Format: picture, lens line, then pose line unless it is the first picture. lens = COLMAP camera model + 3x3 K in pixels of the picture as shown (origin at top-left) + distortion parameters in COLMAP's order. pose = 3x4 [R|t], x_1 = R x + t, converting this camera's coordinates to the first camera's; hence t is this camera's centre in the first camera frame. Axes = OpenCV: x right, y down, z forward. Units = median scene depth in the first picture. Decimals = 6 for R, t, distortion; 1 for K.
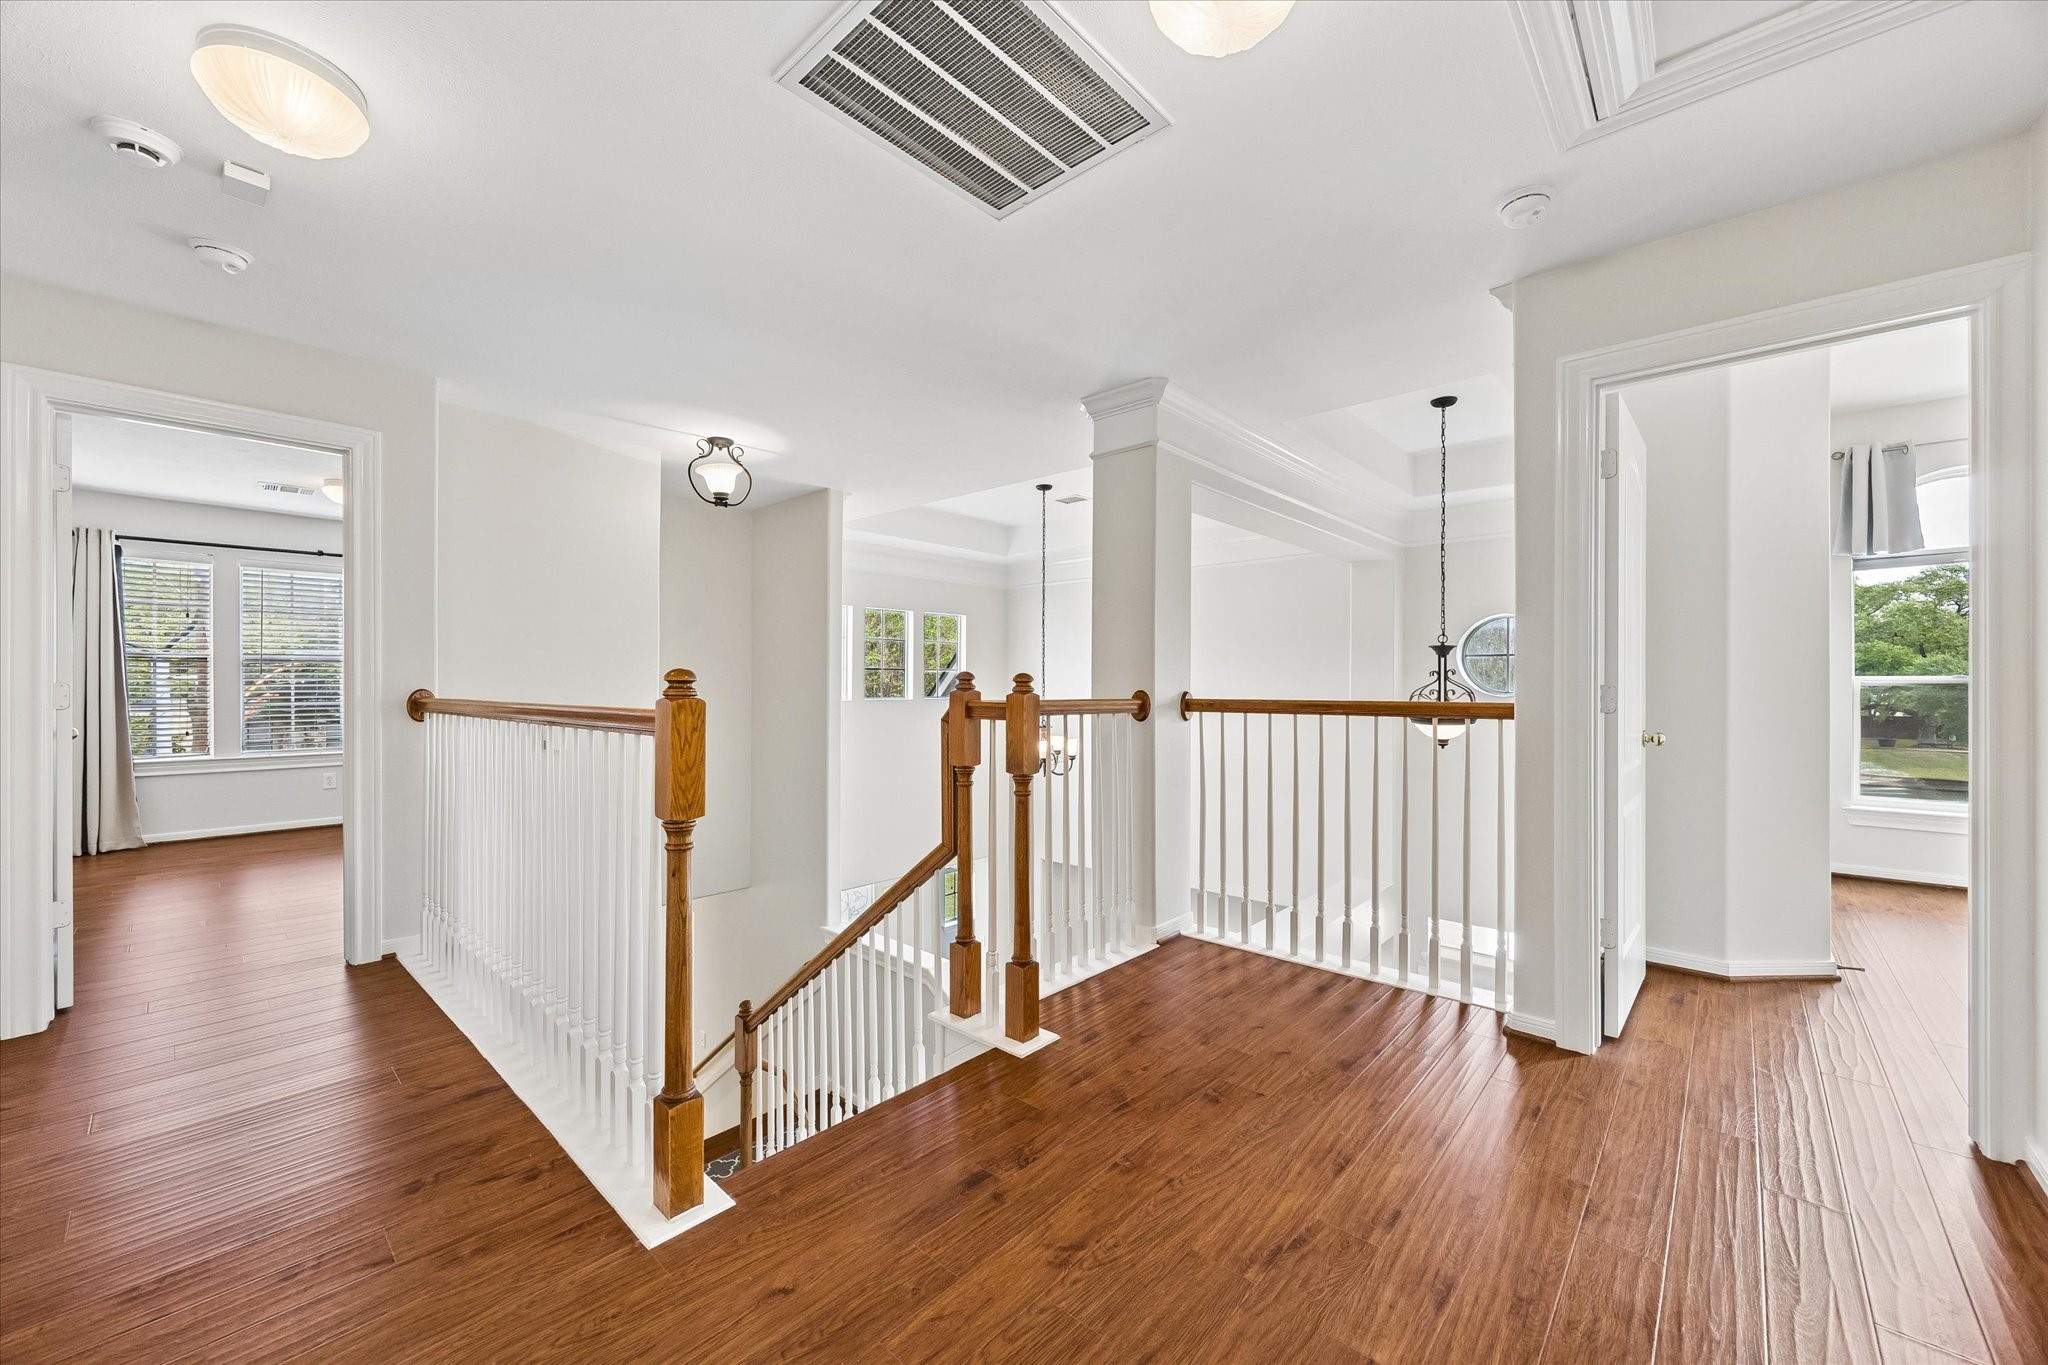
lens RADIAL K [[786.7, 0, 1026.5], [0, 786.7, 683.1], [0, 0, 1]] dist [-0.001143, 0.000005]
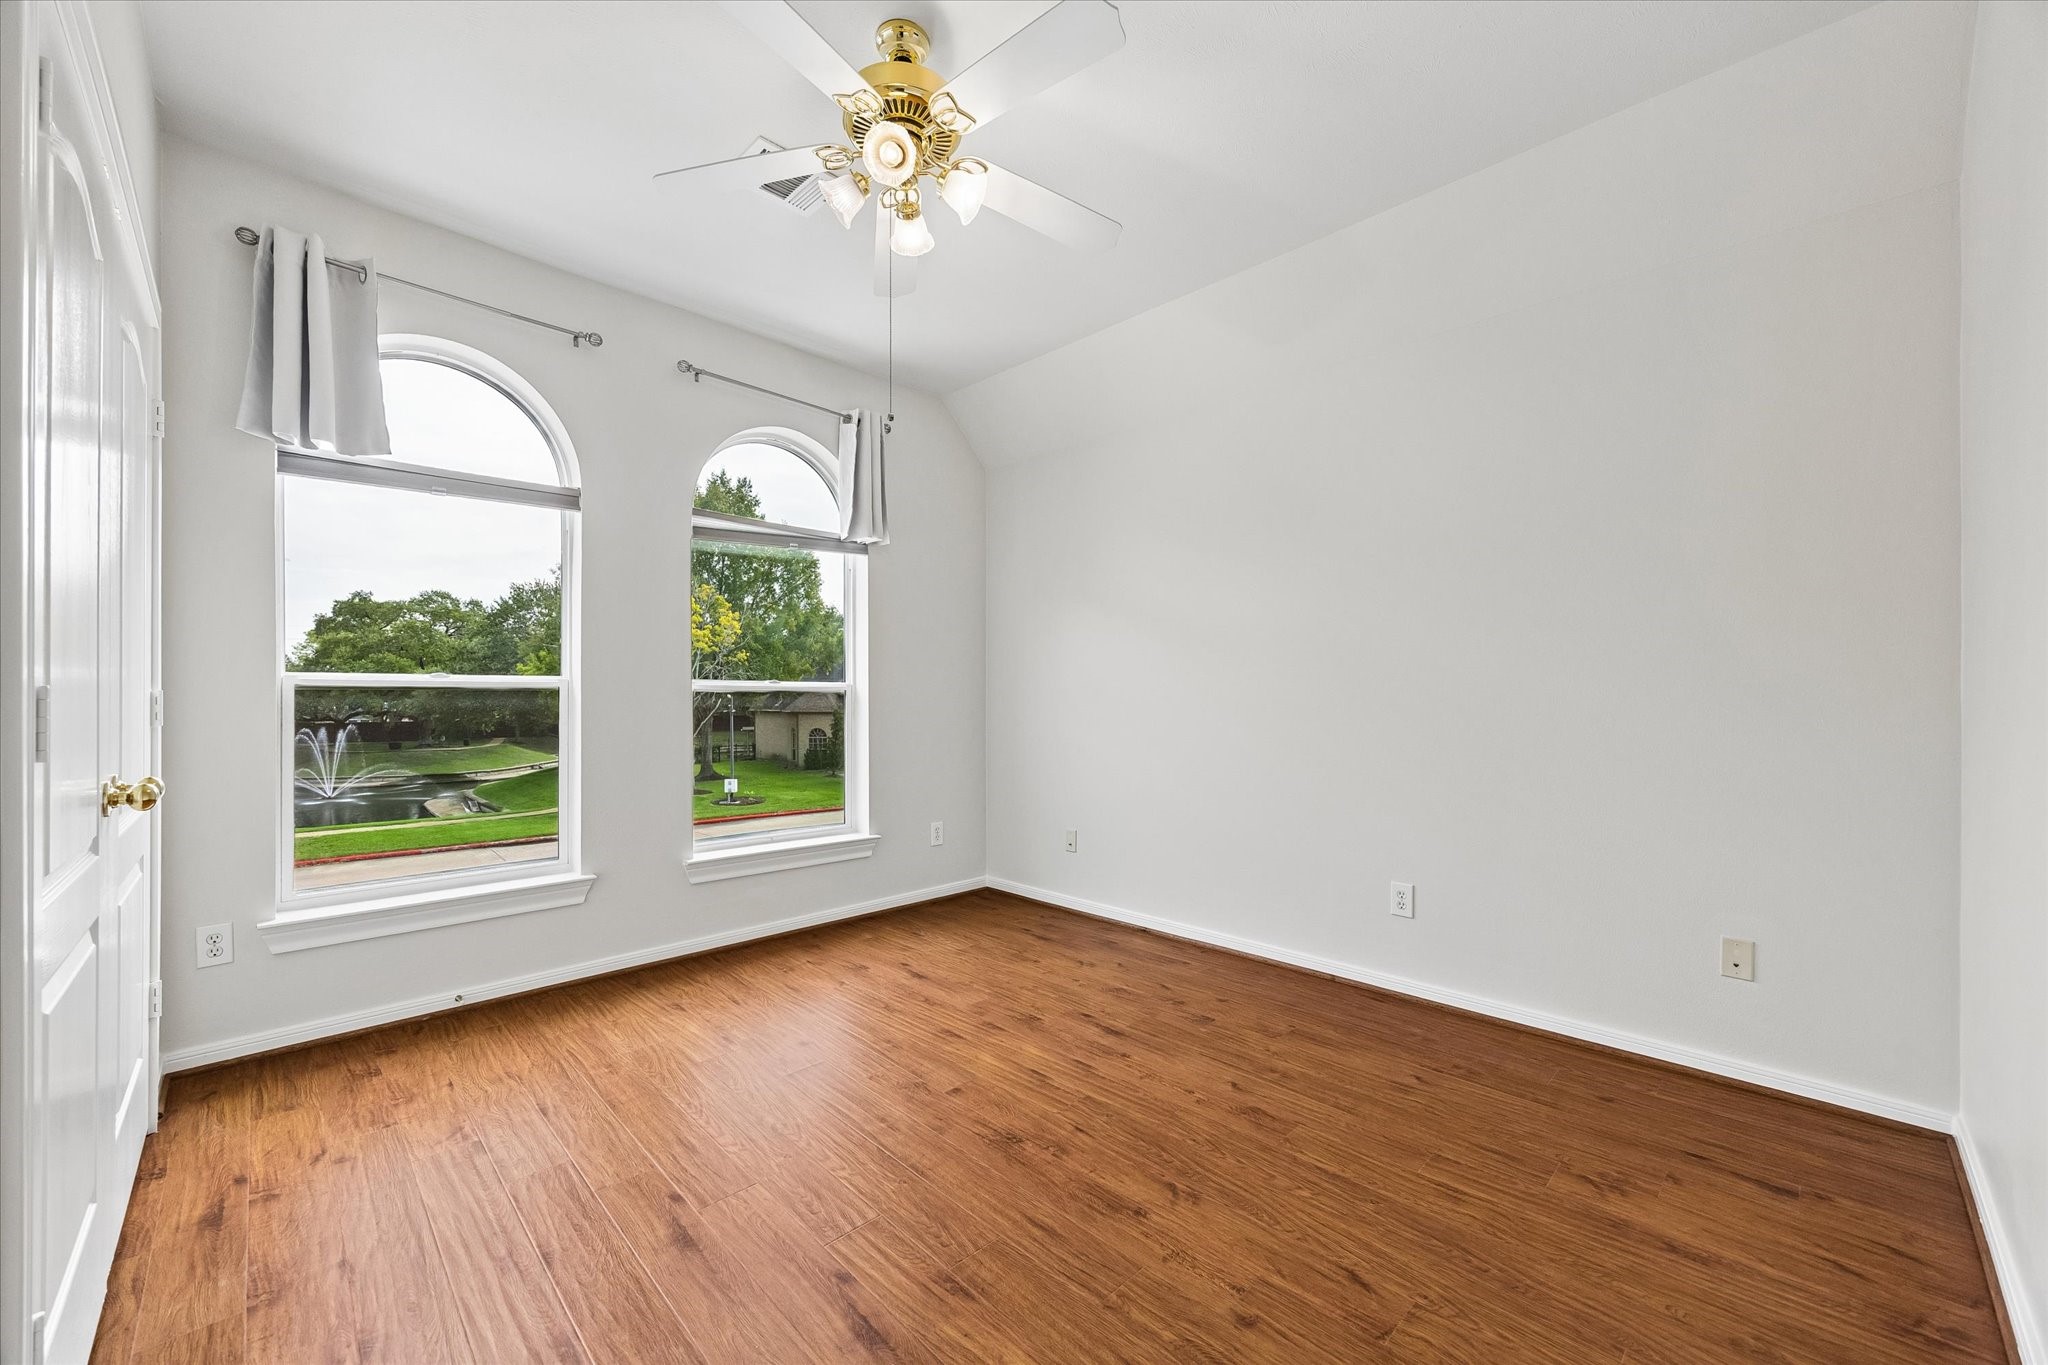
lens RADIAL K [[786.7, 0, 1024.1], [0, 786.7, 687.4], [0, 0, 1]] dist [-0.001143, 0.000005]
pose [[0.067253, 0.004184, 0.997727, 0.564515], [0.002931, 0.999986, -0.004391, 0.008071], [-0.997732, 0.003219, 0.067240, 0.467168]]
